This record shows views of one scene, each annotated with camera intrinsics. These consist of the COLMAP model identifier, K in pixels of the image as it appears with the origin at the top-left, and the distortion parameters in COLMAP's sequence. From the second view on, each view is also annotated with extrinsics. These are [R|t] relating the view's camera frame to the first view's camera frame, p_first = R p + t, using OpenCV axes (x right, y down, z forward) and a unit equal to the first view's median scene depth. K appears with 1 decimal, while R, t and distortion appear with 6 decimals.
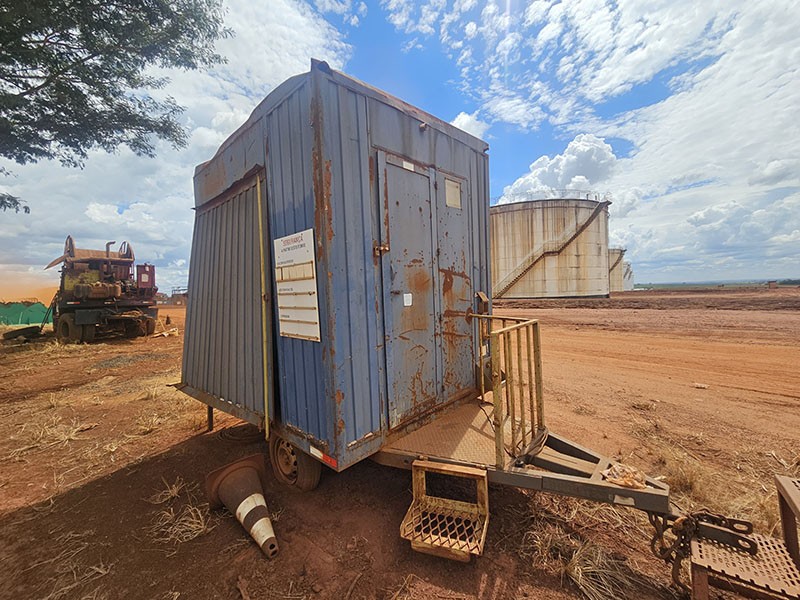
lens RADIAL K [[327.9, 0, 400.0], [0, 327.9, 300.0], [0, 0, 1]] dist [-0.000935, 0.000067]
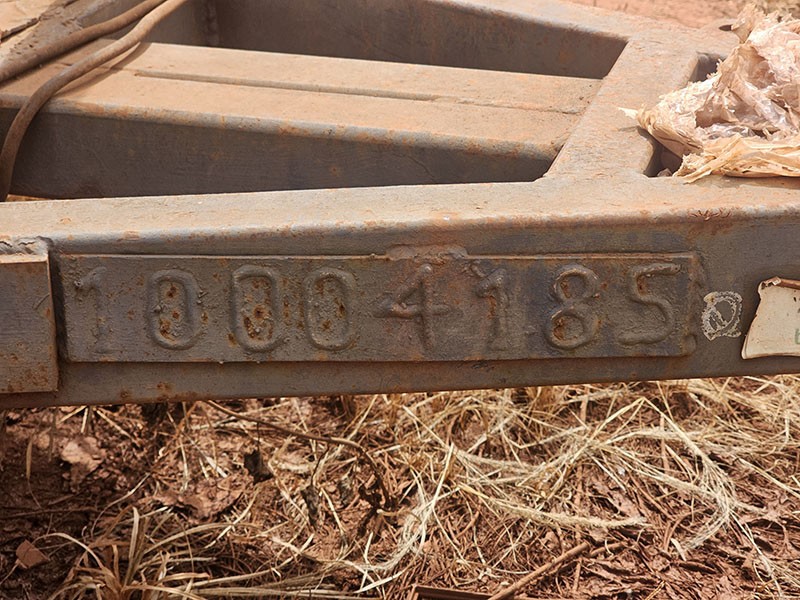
lens RADIAL K [[1605.1, 0, 400.0], [0, 1605.1, 300.0], [0, 0, 1]] dist [-0.025056, -0.083221]
pose [[0.909367, -0.168318, 0.380420, 0.315615], [0.003215, 0.917303, 0.398178, 0.338765], [-0.415981, -0.360867, 0.834706, 0.537738]]
